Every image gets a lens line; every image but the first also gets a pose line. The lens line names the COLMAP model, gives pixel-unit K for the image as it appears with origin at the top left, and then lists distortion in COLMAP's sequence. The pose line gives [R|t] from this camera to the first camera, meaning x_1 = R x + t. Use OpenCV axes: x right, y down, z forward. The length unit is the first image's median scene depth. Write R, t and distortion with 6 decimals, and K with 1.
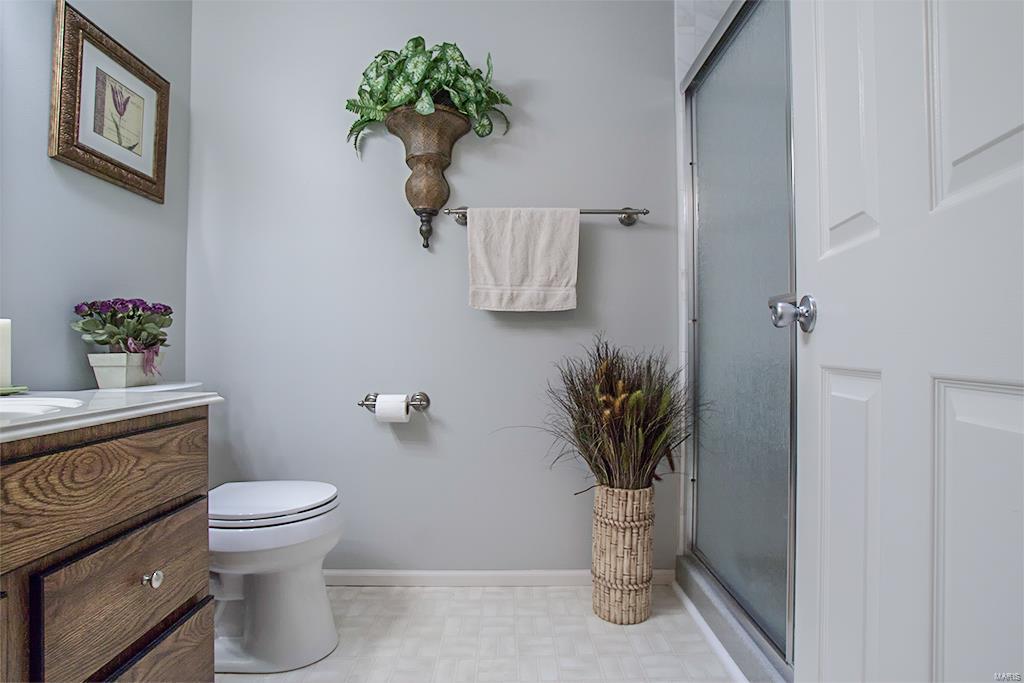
lens RADIAL K [[513.4, 0, 519.9], [0, 513.4, 340.3], [0, 0, 1]] dist [-0.063845, 0.026346]
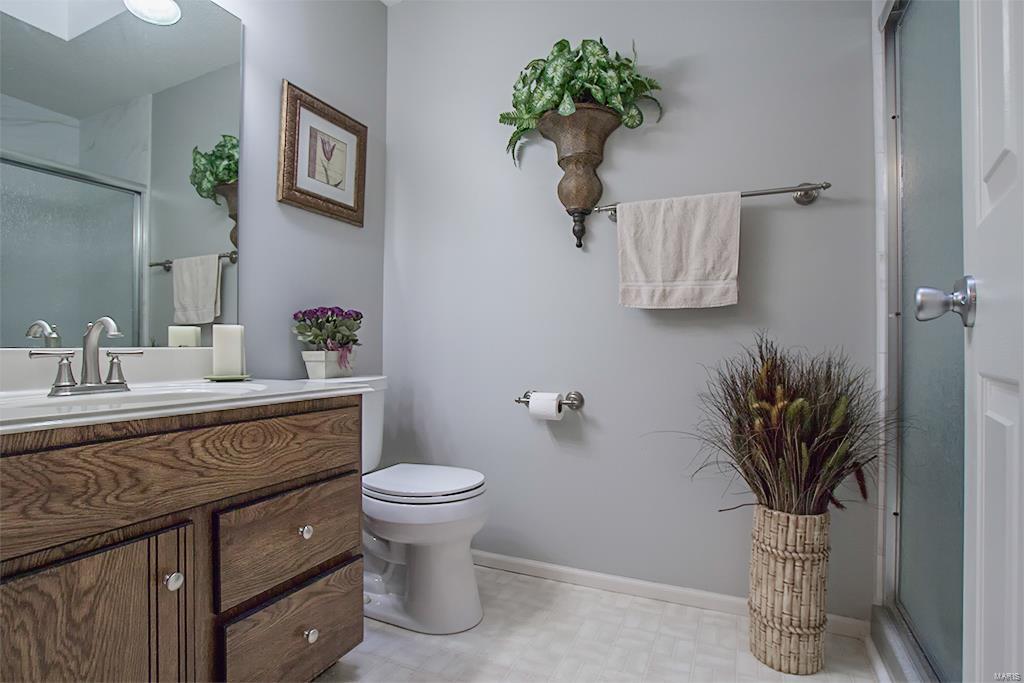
lens RADIAL K [[513.4, 0, 503.5], [0, 513.4, 340.5], [0, 0, 1]] dist [-0.063845, 0.026346]
pose [[0.903841, -0.002361, -0.427863, 0.135900], [0.002863, 0.999996, 0.000529, 0.000584], [0.427859, -0.001703, 0.903844, 0.034860]]
